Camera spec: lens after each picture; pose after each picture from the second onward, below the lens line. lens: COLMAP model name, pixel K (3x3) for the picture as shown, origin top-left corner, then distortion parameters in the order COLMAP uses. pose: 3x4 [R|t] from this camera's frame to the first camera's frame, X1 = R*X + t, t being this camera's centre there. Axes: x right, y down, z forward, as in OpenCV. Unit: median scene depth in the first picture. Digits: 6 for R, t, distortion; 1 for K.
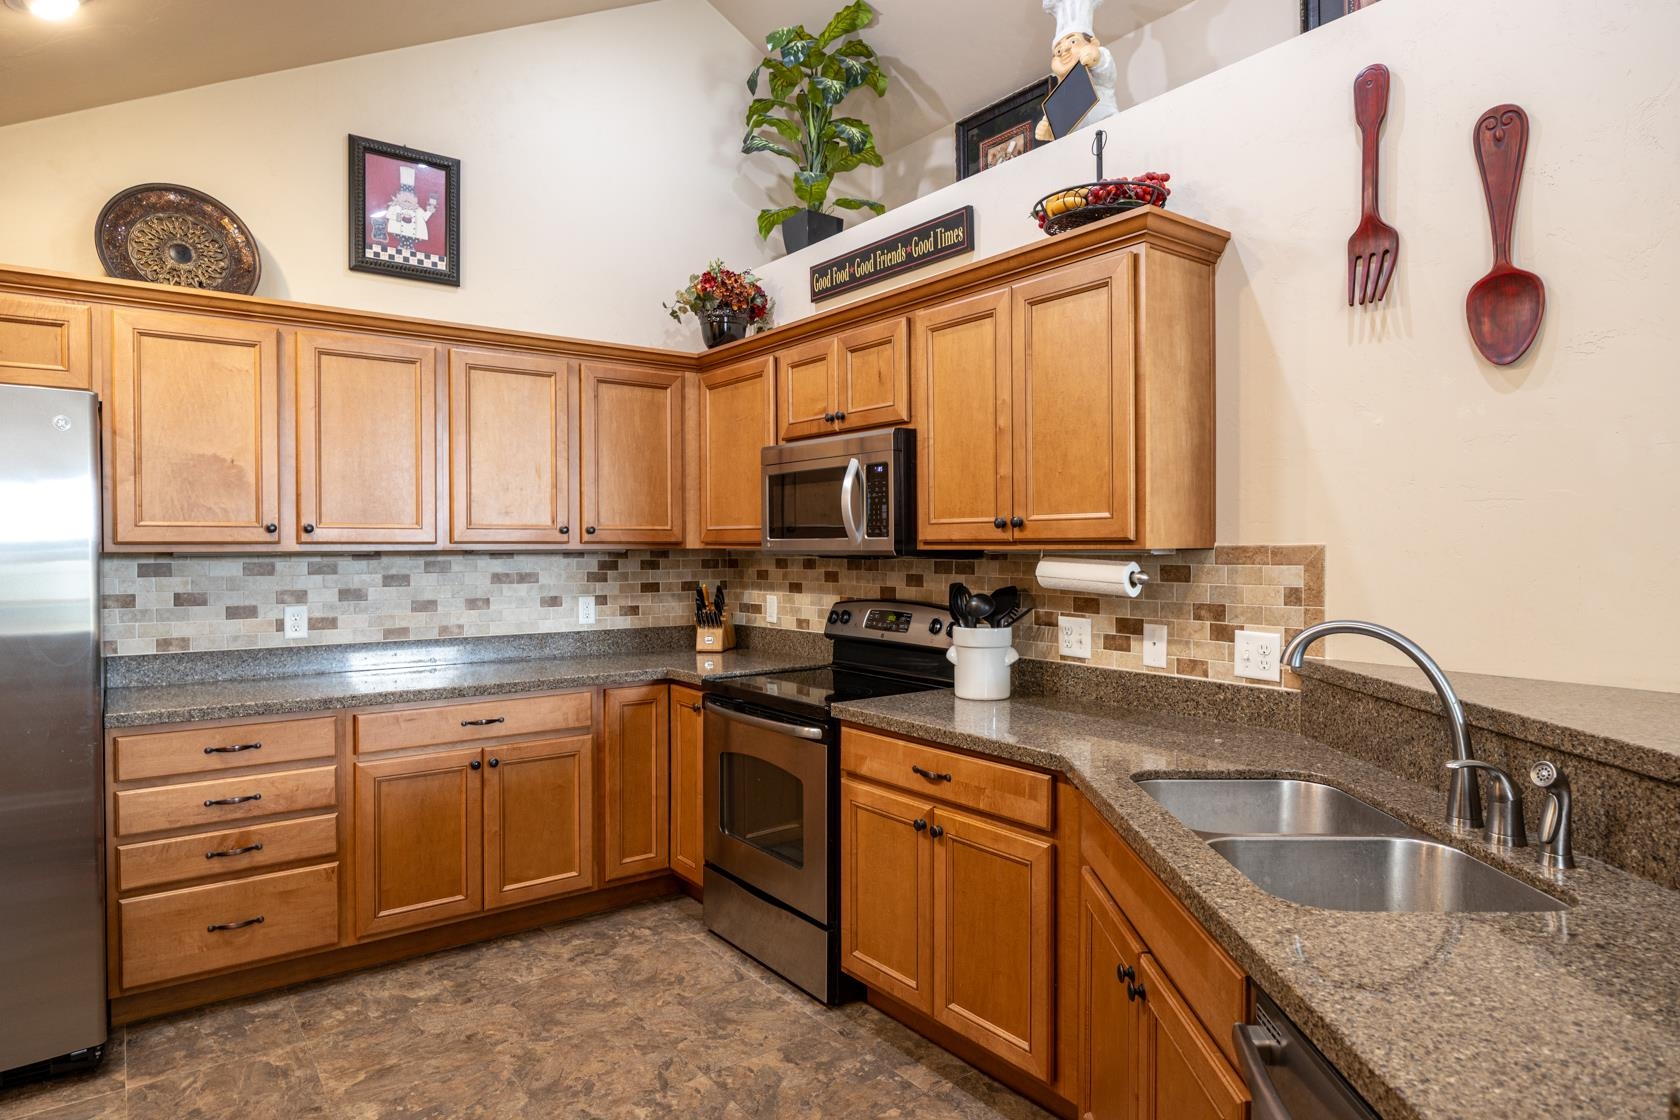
lens RADIAL K [[981.3, 0, 841.2], [0, 981.3, 554.3], [0, 0, 1]] dist [-0.002190, -0.000147]
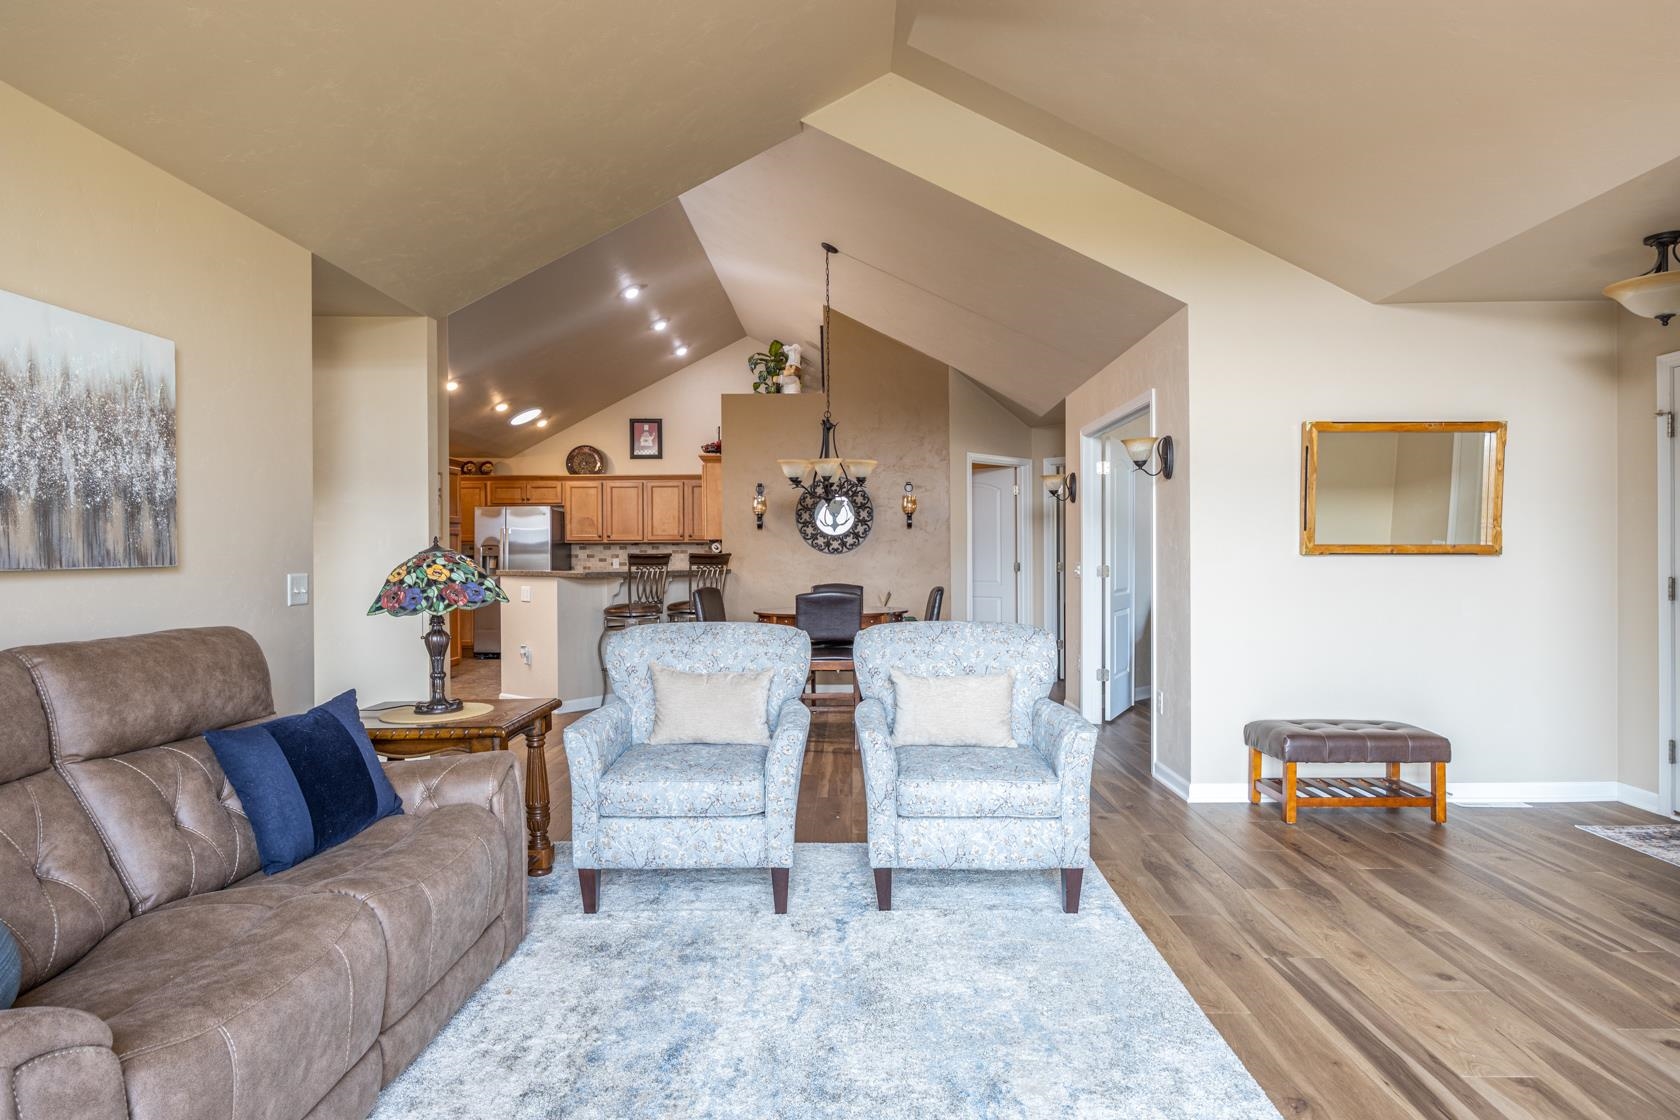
lens RADIAL K [[941.6, 0, 841.4], [0, 941.6, 566.9], [0, 0, 1]] dist [-0.004769, -0.000897]
pose [[0.787031, 0.008736, -0.616852, 2.048030], [-0.004119, 0.999952, 0.008906, 0.046750], [0.616900, -0.004469, 0.787029, -1.084446]]
